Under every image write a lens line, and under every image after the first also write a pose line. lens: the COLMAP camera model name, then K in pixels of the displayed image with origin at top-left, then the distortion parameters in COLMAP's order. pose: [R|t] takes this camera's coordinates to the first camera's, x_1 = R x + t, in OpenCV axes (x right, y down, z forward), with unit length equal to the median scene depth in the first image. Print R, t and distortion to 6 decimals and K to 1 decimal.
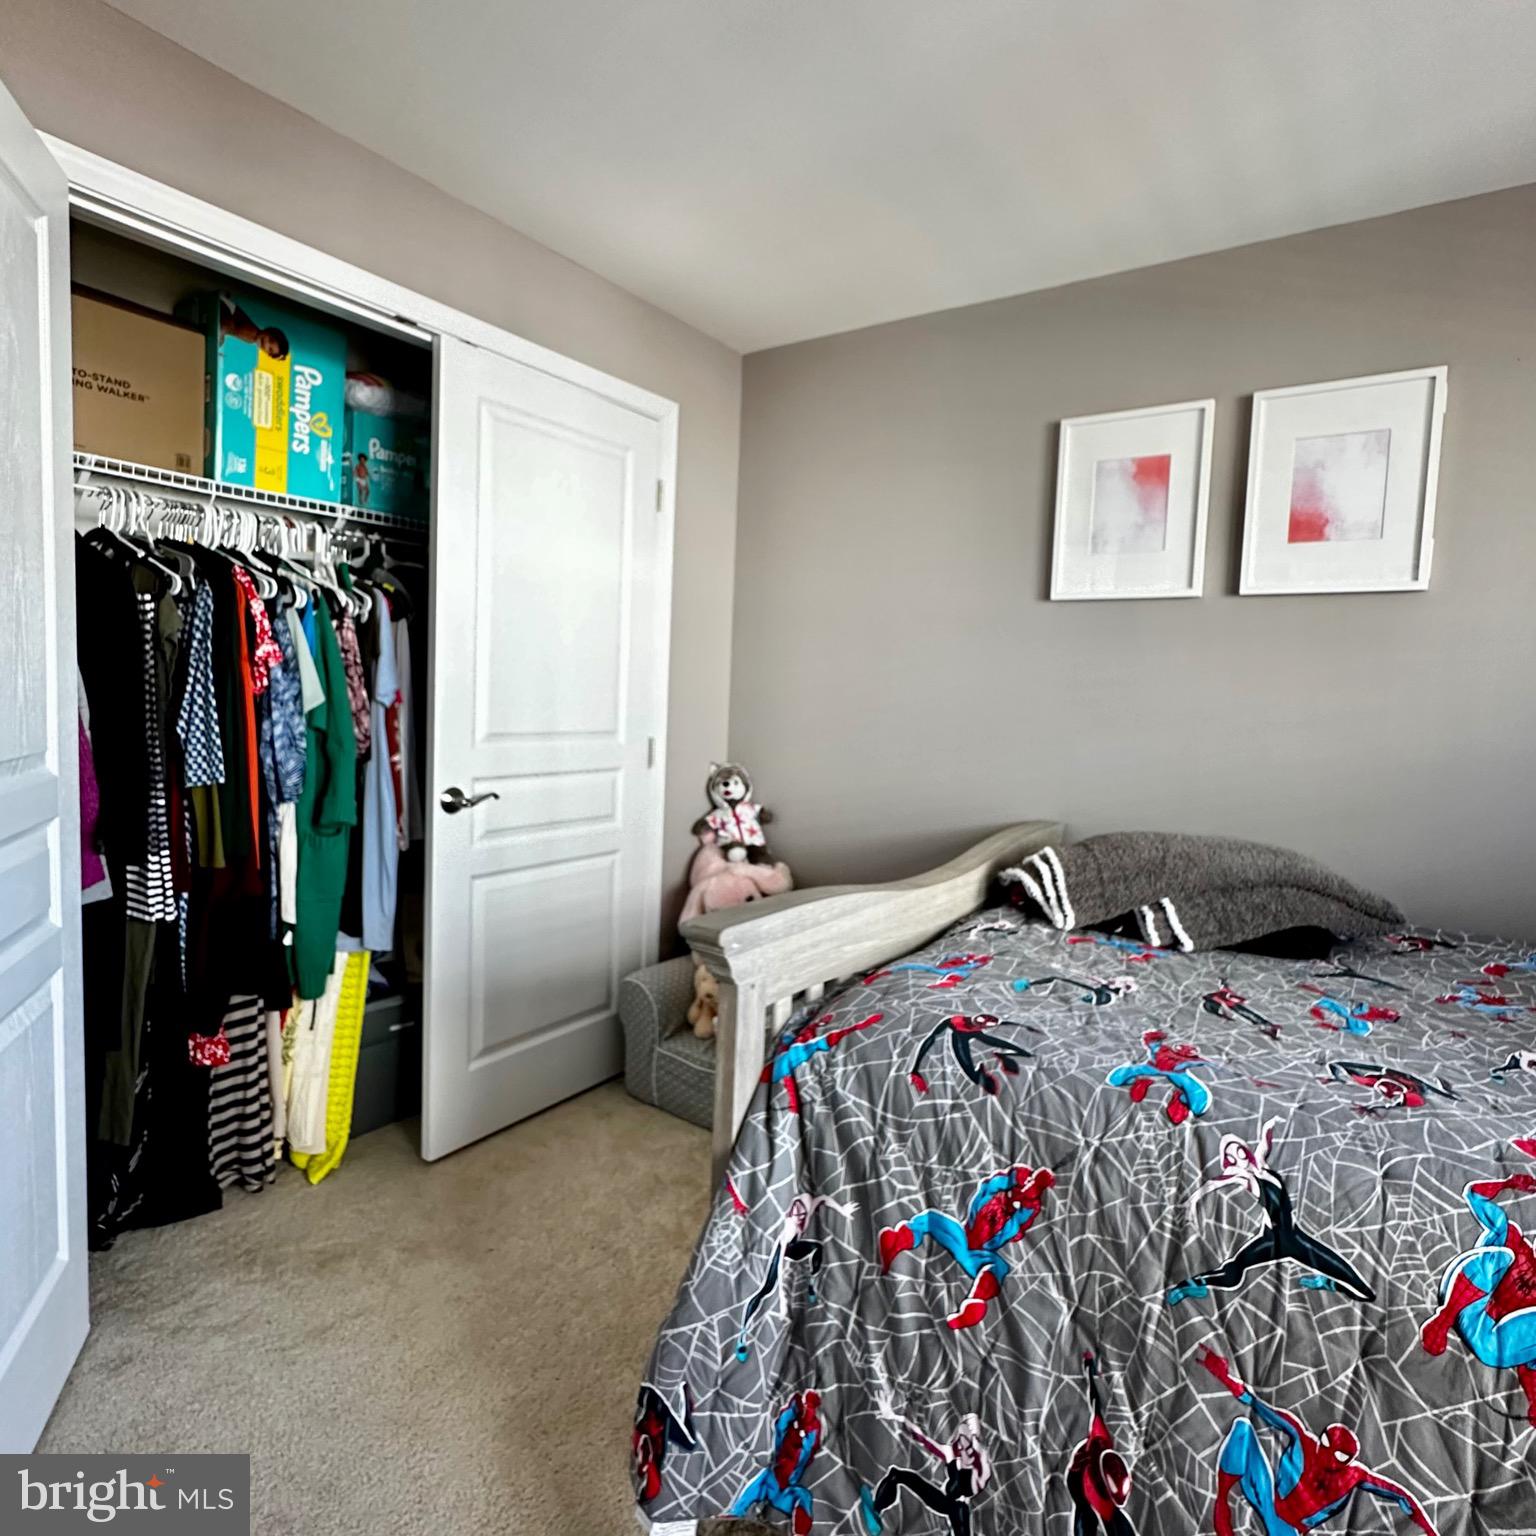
lens RADIAL K [[891.9, 0, 770.4], [0, 891.9, 749.7], [0, 0, 1]] dist [-0.001807, -0.001146]
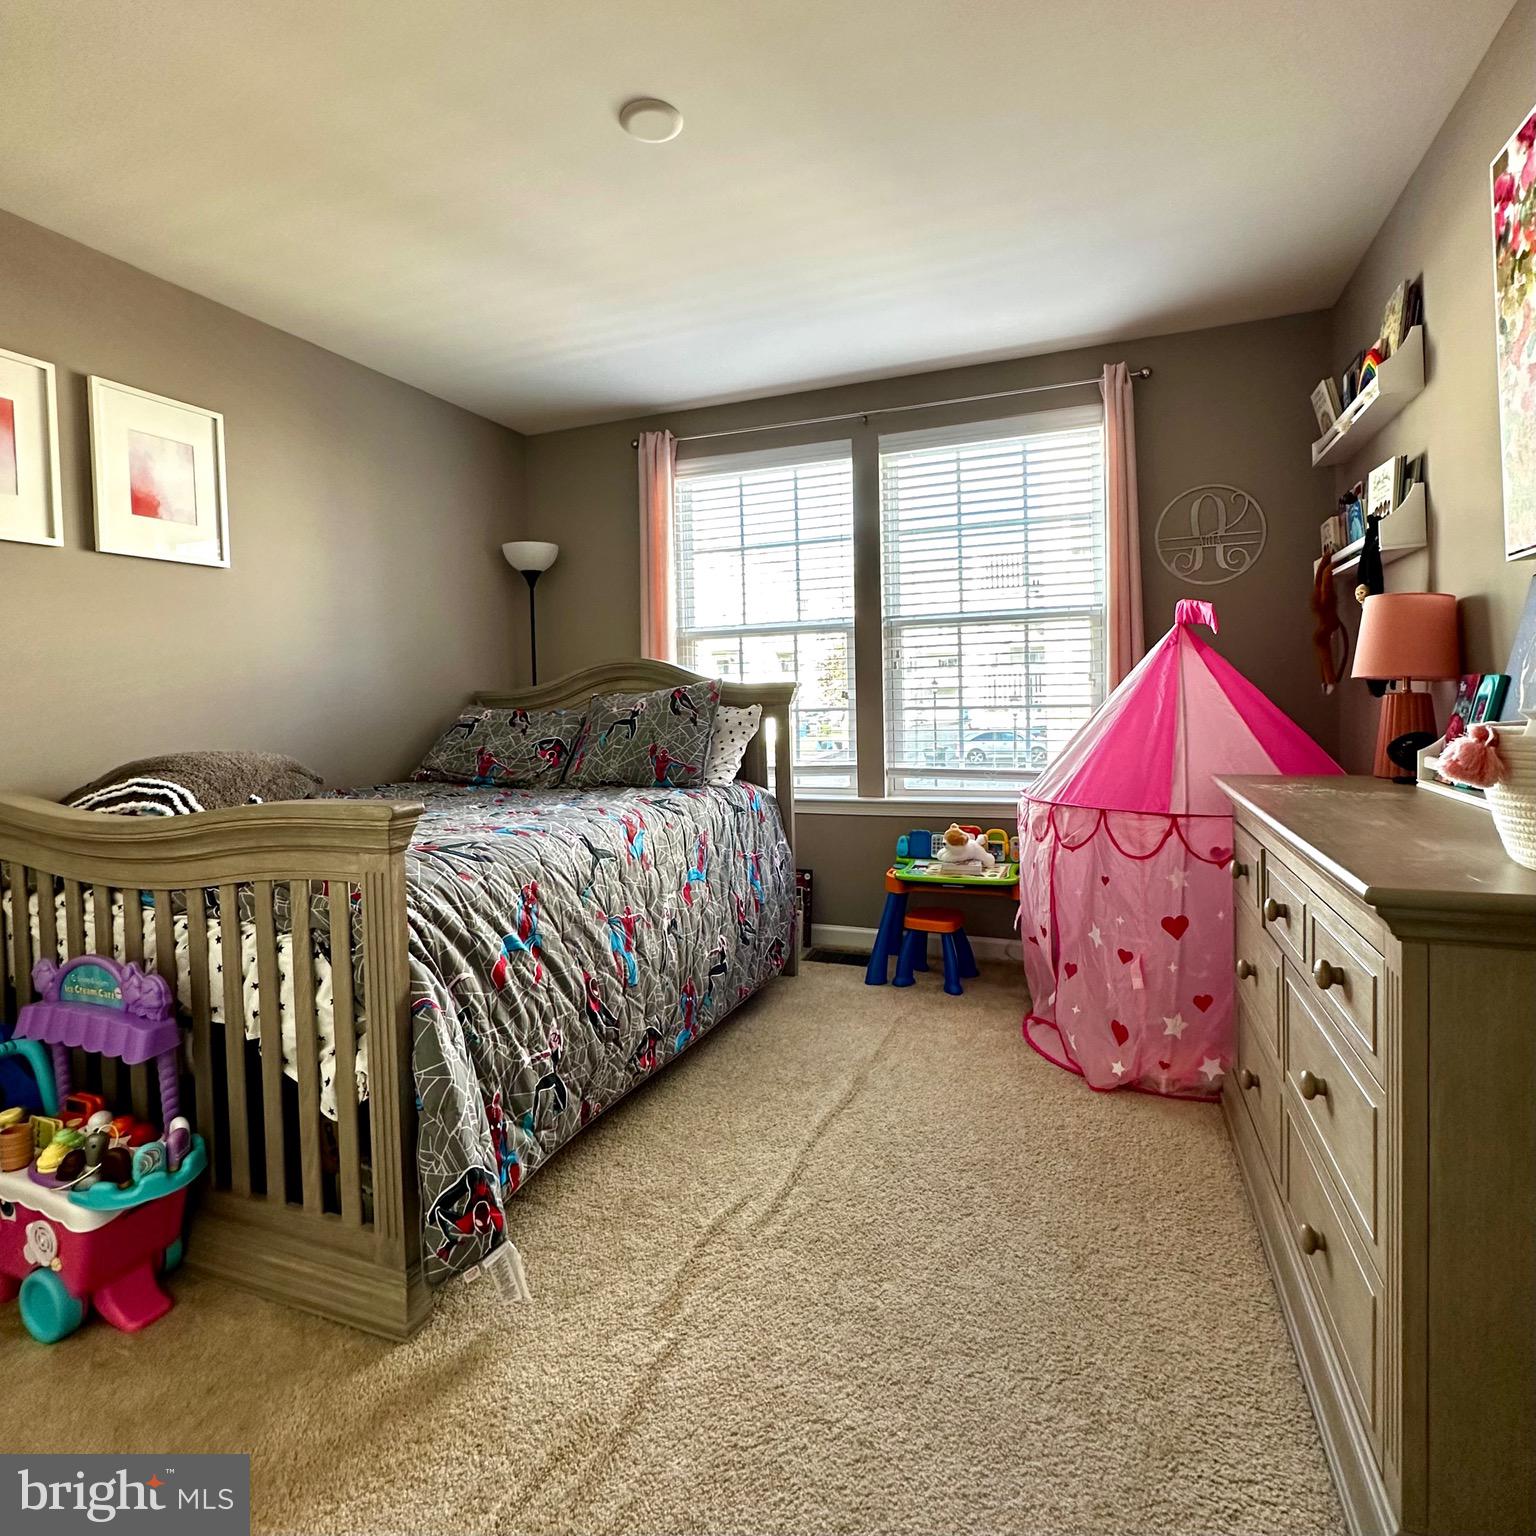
lens RADIAL K [[855.0, 0, 768.4], [0, 855.0, 715.0], [0, 0, 1]] dist [-0.001550, -0.001428]
pose [[-0.226145, -0.061177, 0.972171, -0.769318], [0.080299, 0.993458, 0.081195, 0.014198], [-0.970778, 0.096427, -0.219753, 0.454140]]
